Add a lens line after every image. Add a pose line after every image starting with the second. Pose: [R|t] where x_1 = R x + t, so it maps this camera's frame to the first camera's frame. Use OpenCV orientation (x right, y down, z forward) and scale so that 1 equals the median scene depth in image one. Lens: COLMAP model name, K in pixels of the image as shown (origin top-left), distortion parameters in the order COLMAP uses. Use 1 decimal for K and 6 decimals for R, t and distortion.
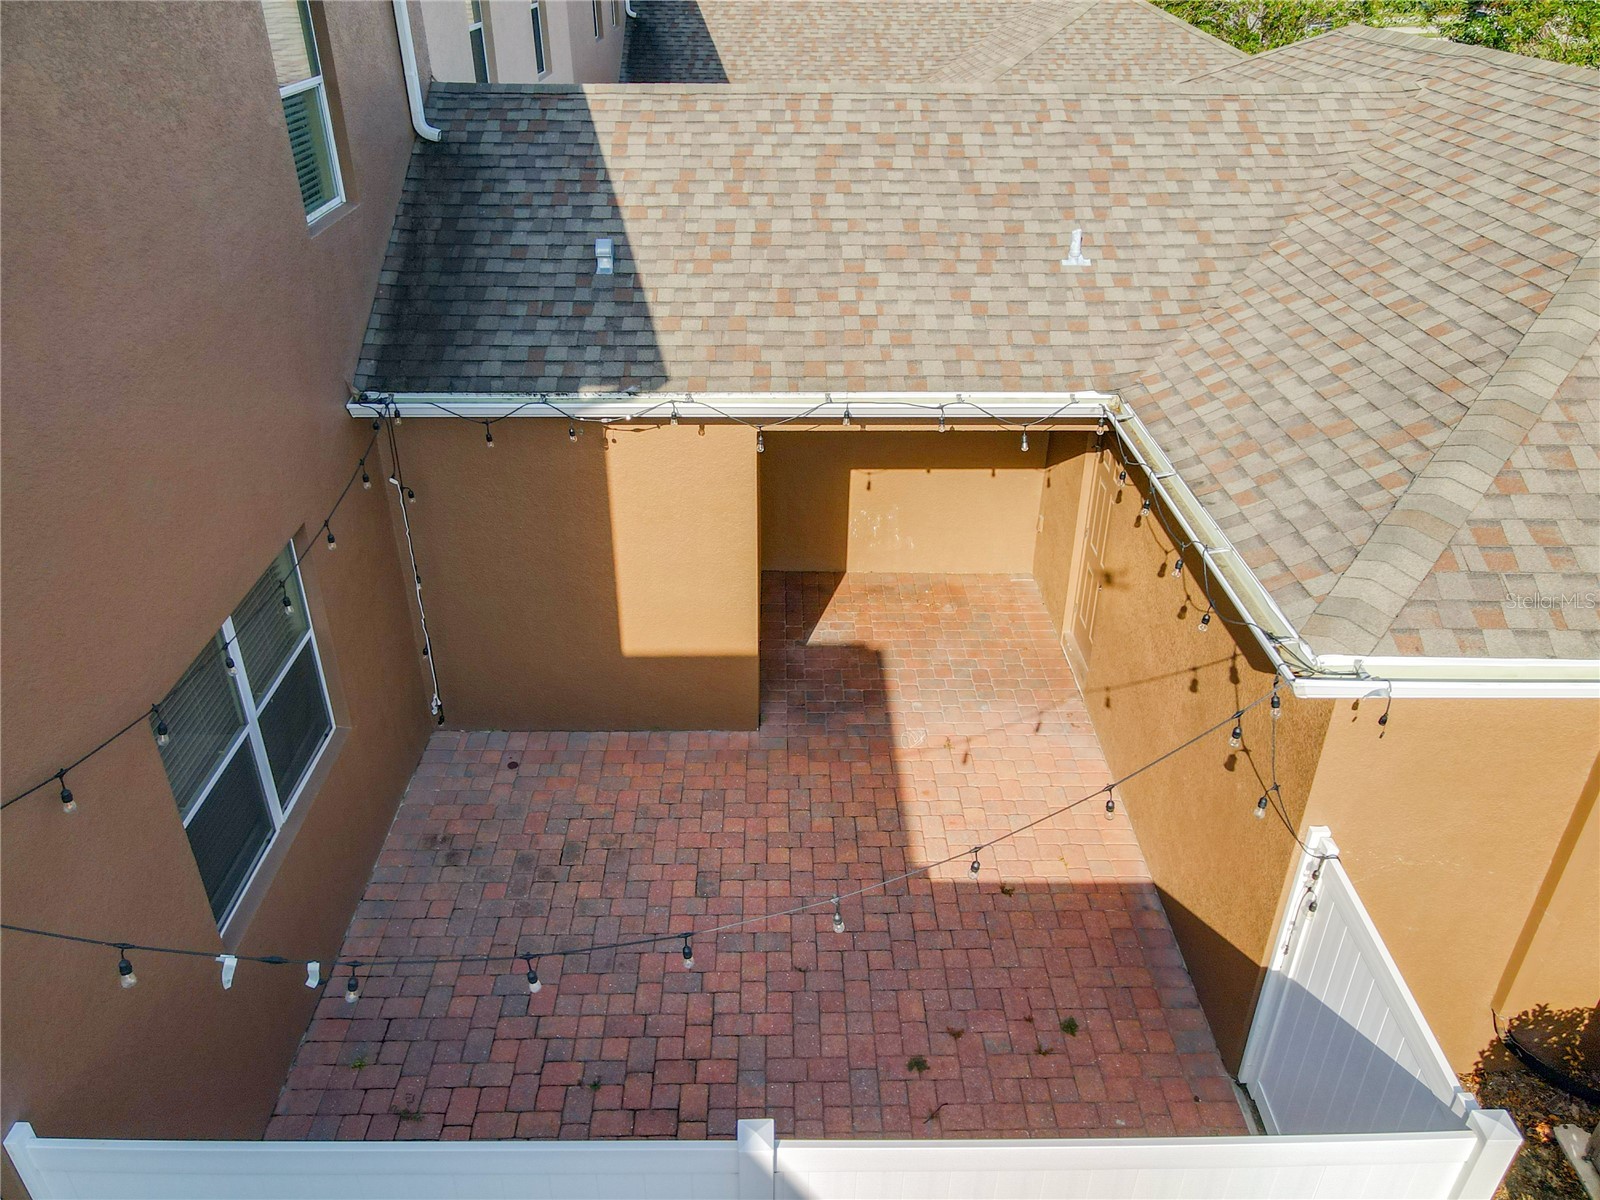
lens RADIAL K [[1157.1, 0, 787.6], [0, 1157.1, 601.0], [0, 0, 1]] dist [-0.001170, 0.032800]
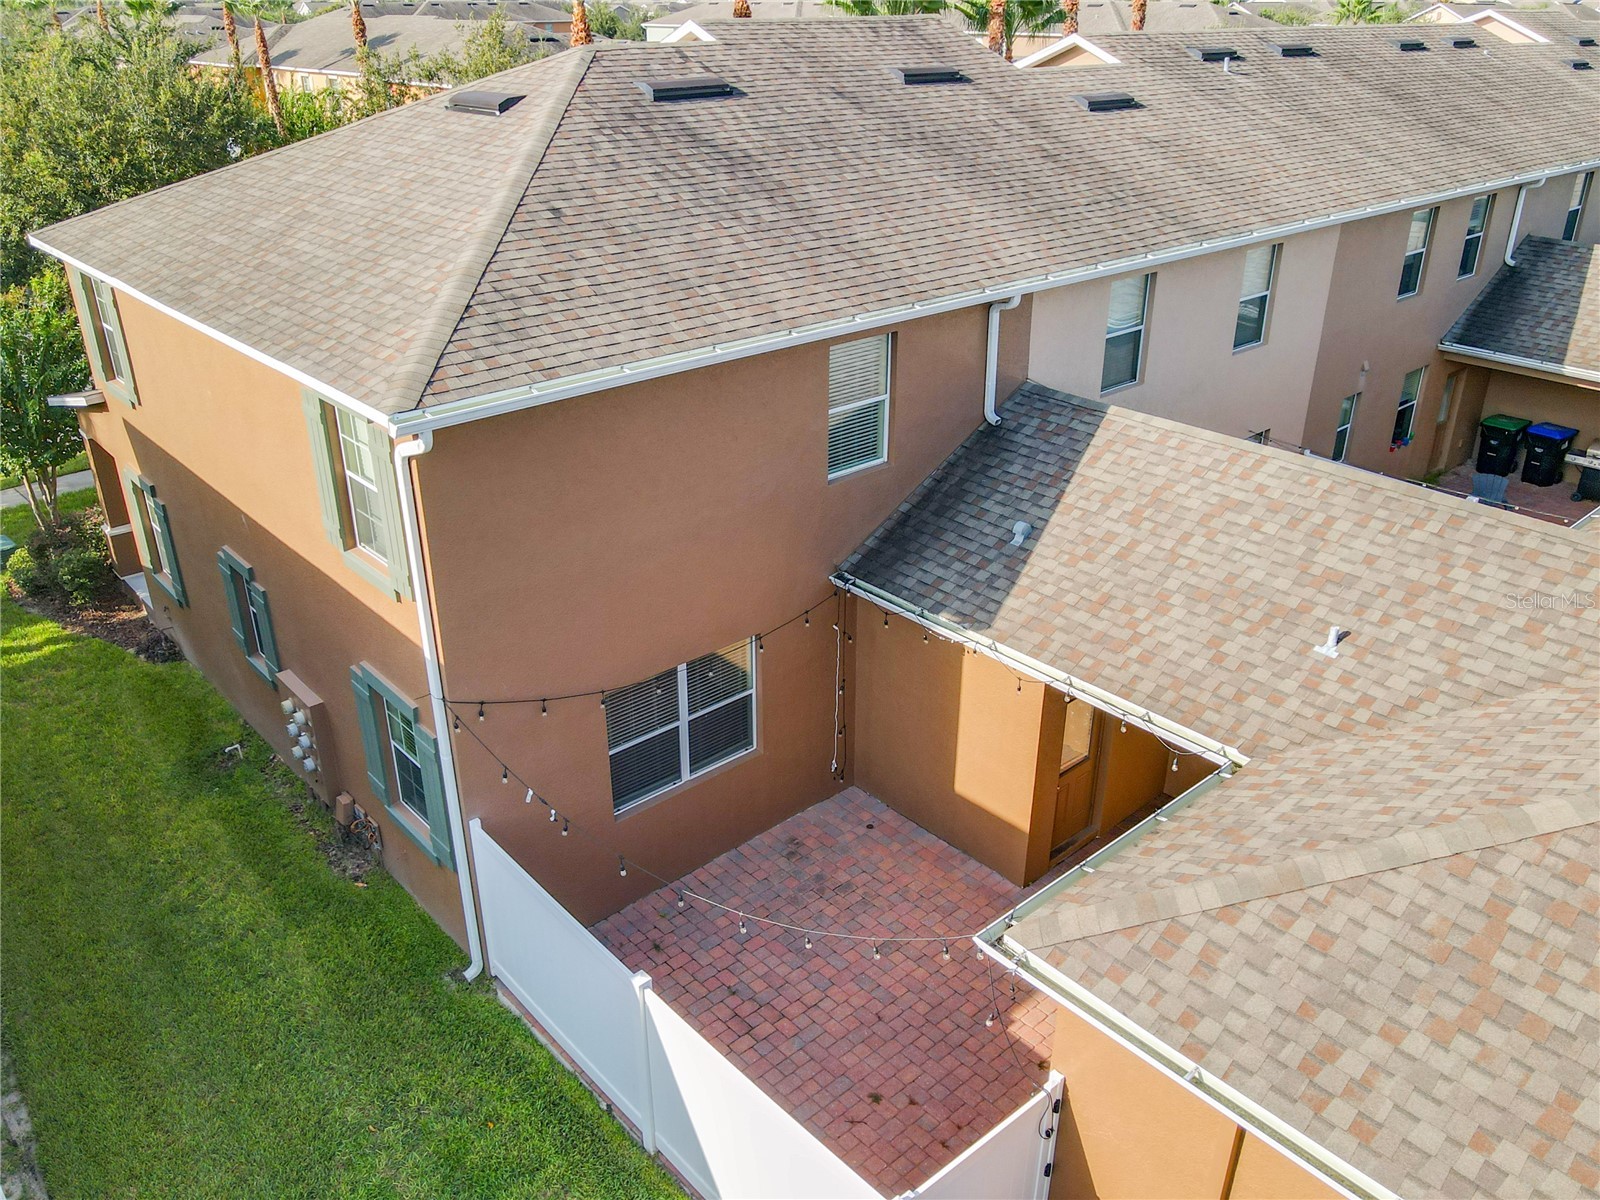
lens RADIAL K [[1245.1, 0, 800.0], [0, 1245.1, 600.0], [0, 0, 1]] dist [-0.046424, 0.001940]
pose [[0.655988, 0.327822, -0.679862, 0.792802], [-0.376868, 0.922694, 0.081279, -0.254528], [0.653950, 0.202900, 0.728822, -0.327837]]
